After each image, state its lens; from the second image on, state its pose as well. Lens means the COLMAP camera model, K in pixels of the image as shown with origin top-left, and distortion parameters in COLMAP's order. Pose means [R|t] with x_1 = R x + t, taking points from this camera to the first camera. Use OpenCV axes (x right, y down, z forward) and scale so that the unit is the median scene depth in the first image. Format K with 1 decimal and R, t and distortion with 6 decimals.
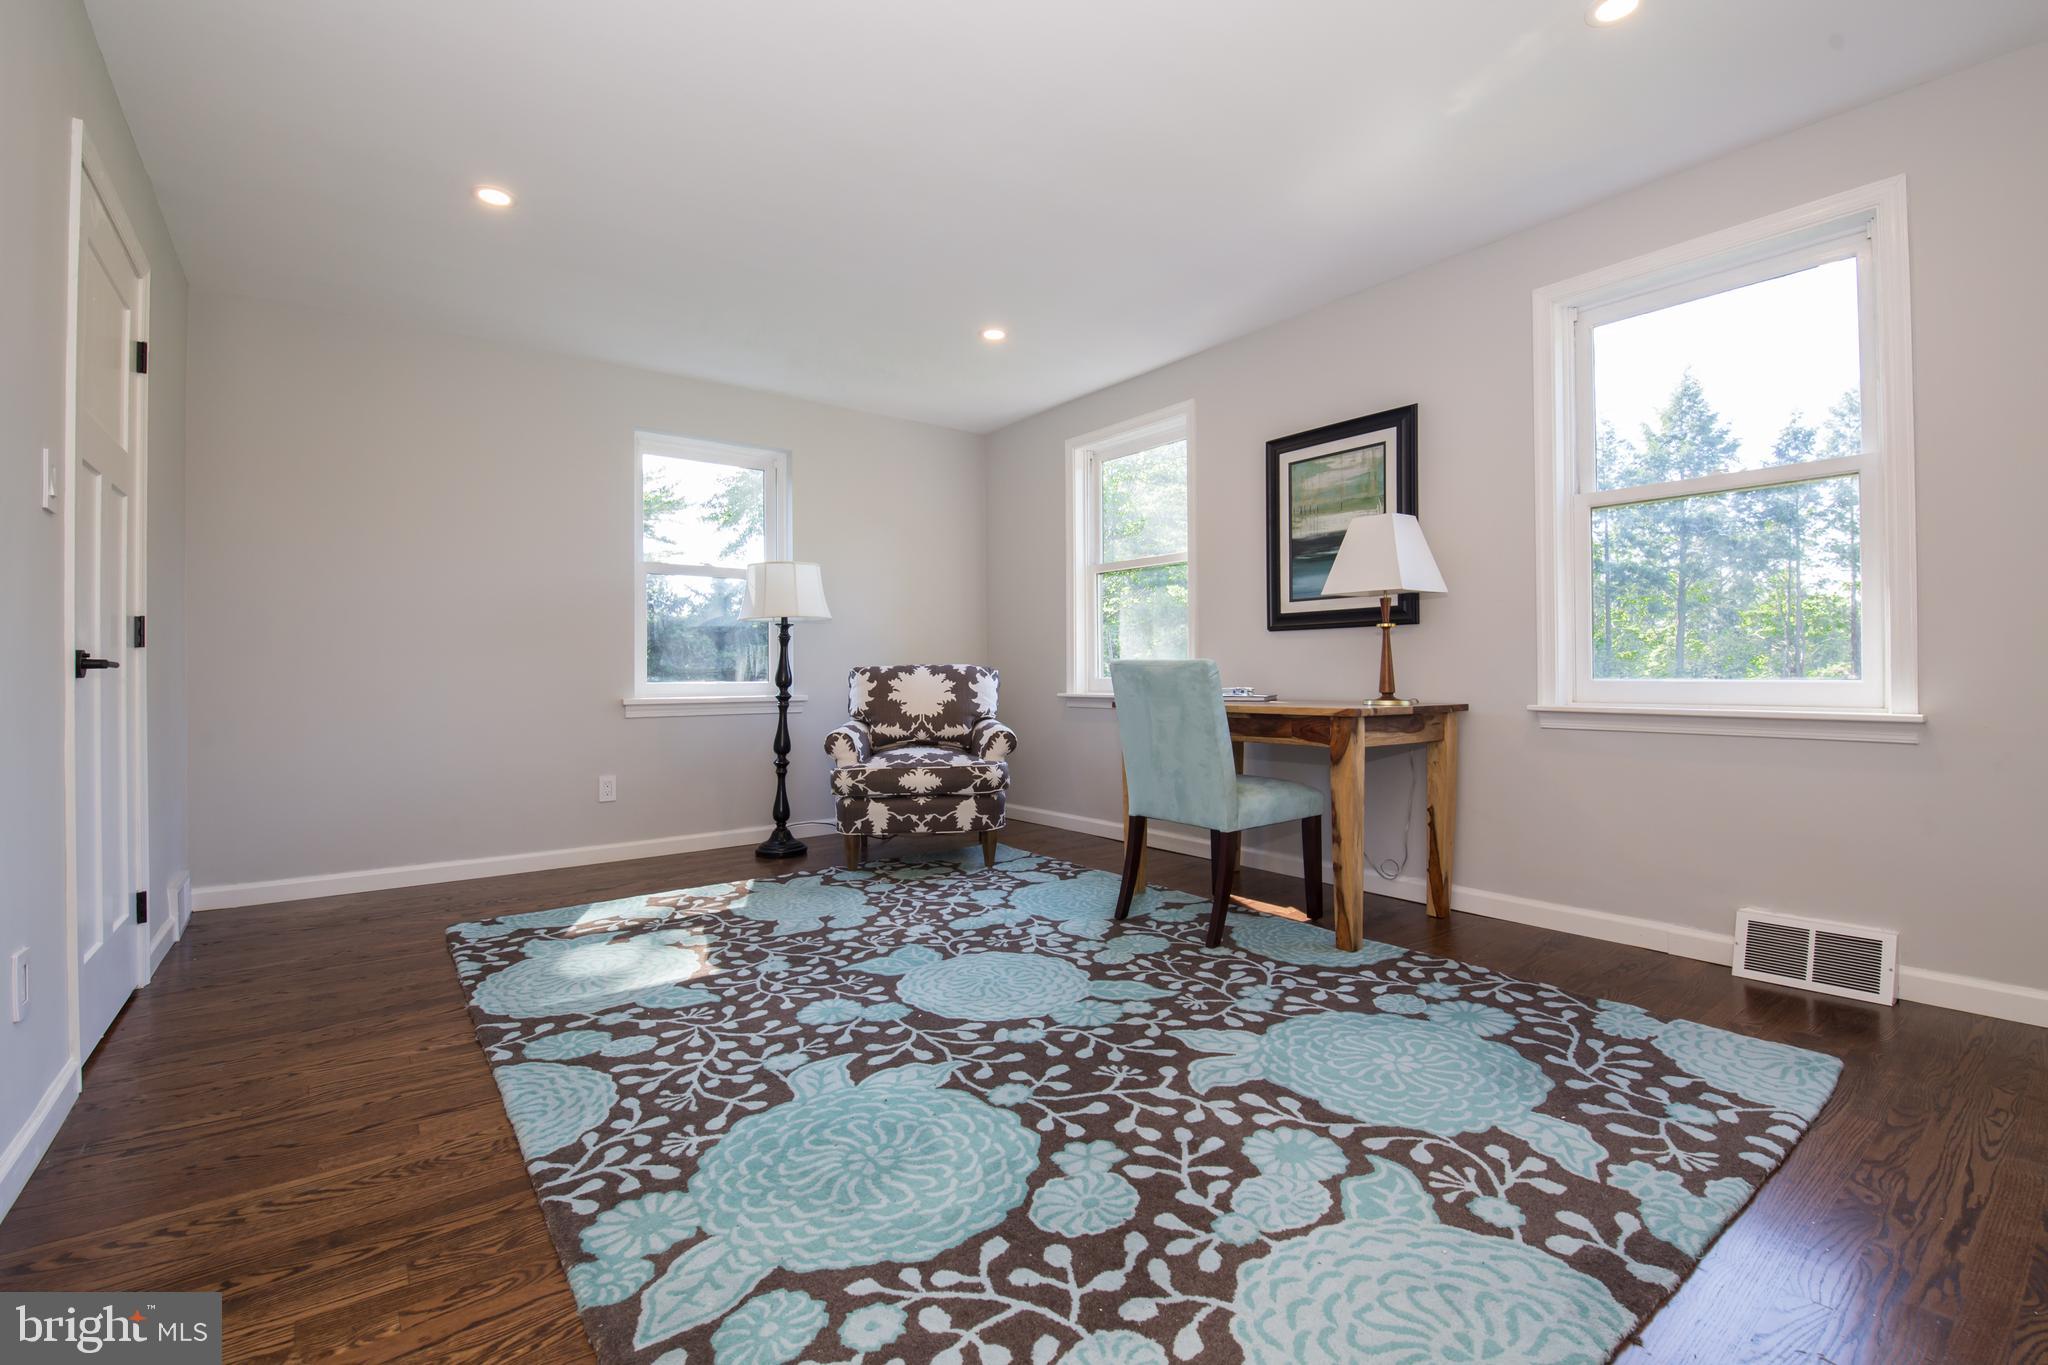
lens RADIAL K [[901.4, 0, 1024.7], [0, 901.4, 678.2], [0, 0, 1]] dist [-0.007910, -0.004585]
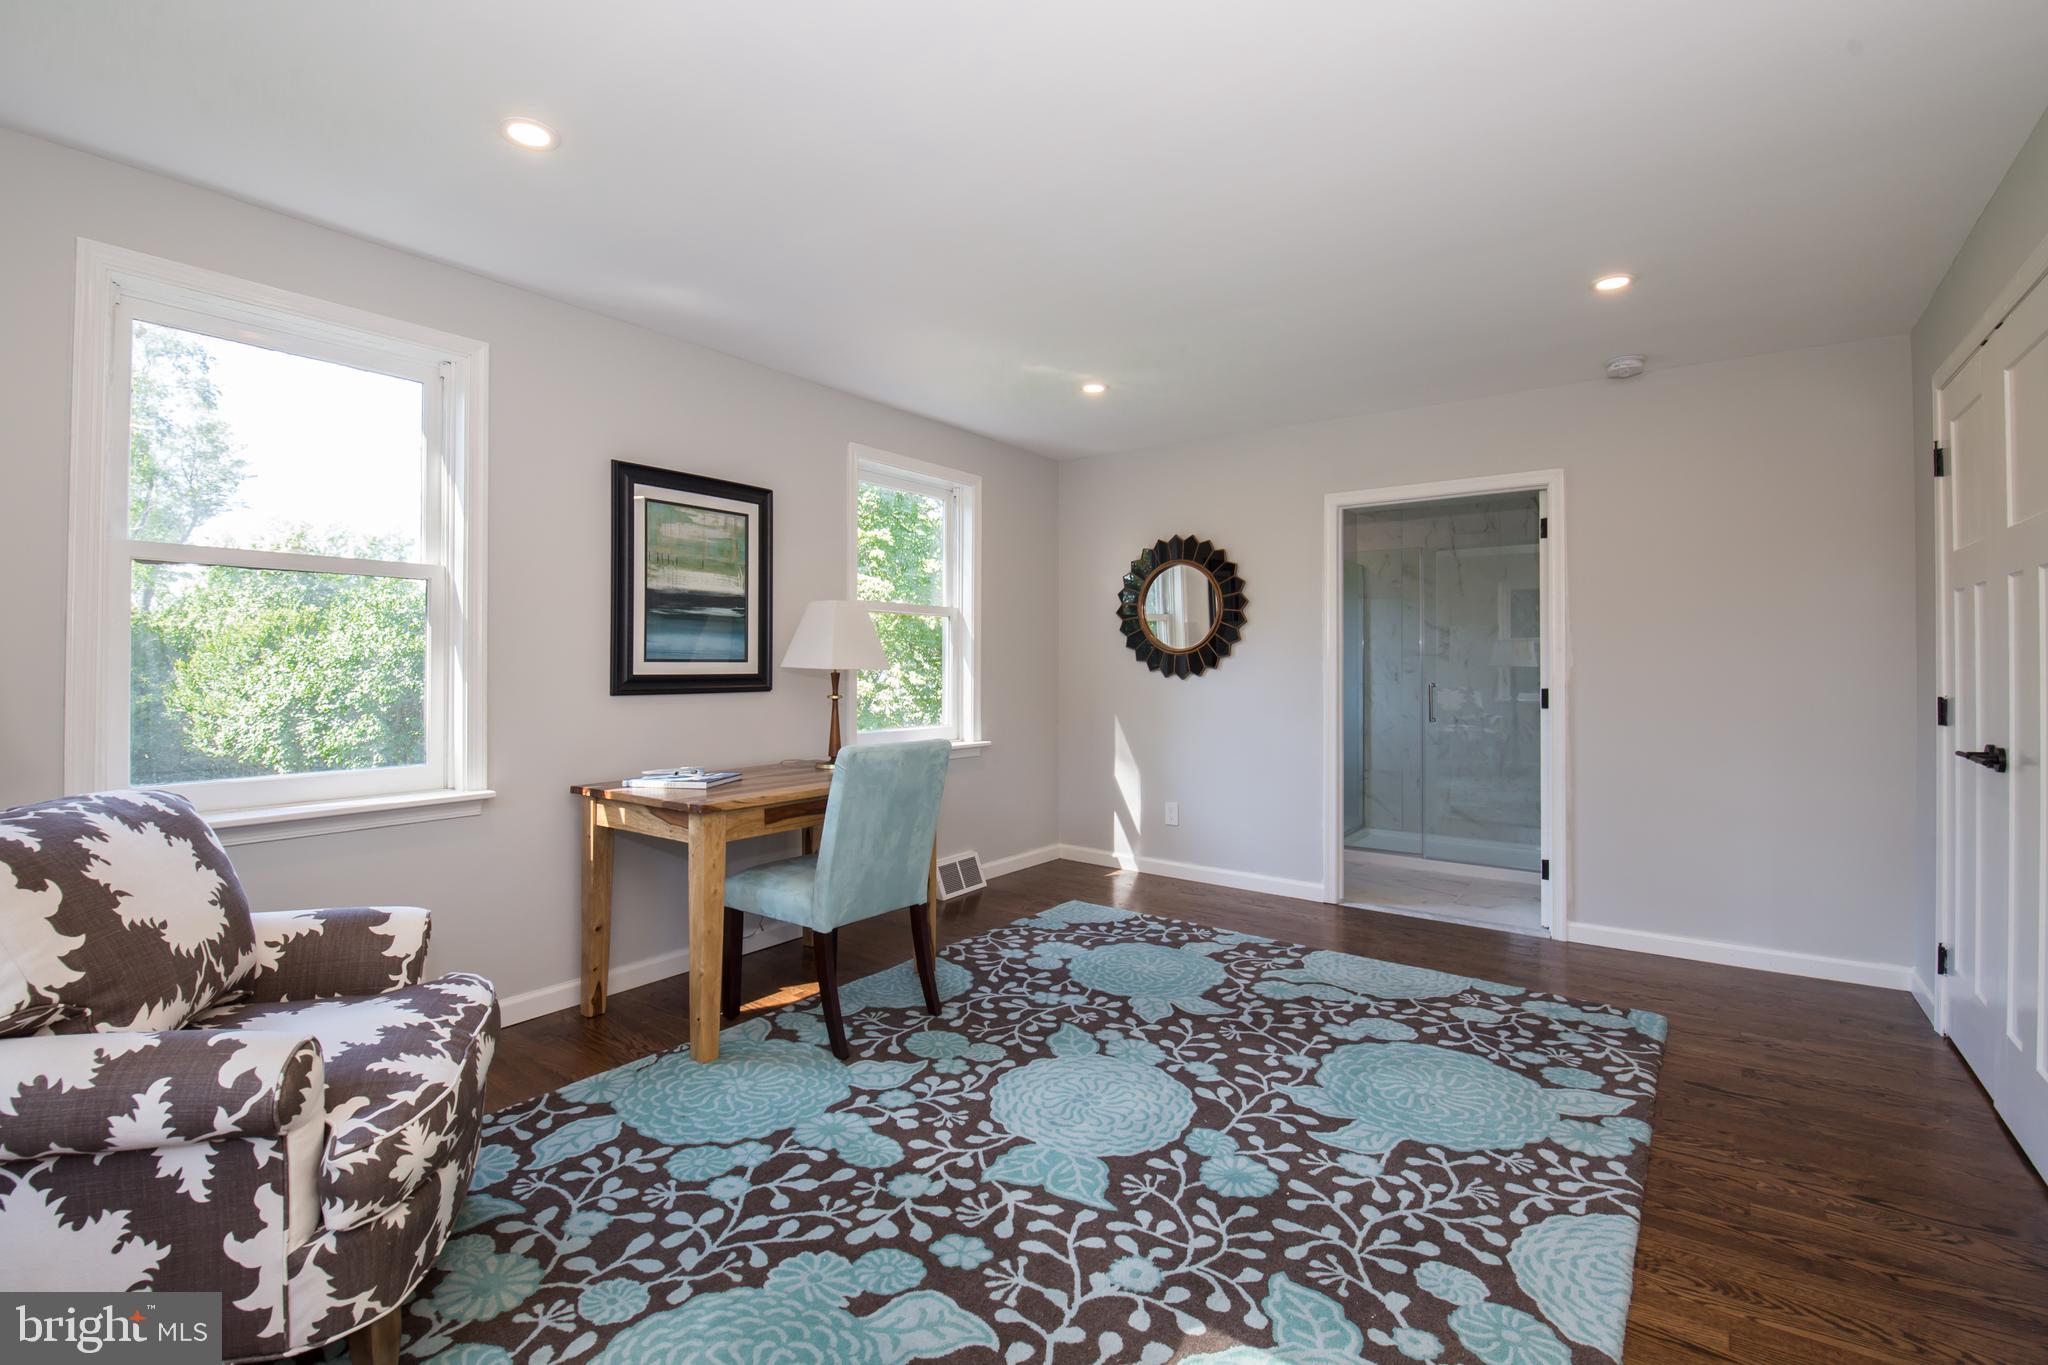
lens RADIAL K [[901.4, 0, 1028.4], [0, 901.4, 649.1], [0, 0, 1]] dist [-0.007910, -0.004585]
pose [[-0.277696, 0.020708, 0.960446, -1.062920], [0.004841, 0.999785, -0.020156, -0.131820], [-0.960657, -0.000947, -0.277737, 1.515416]]
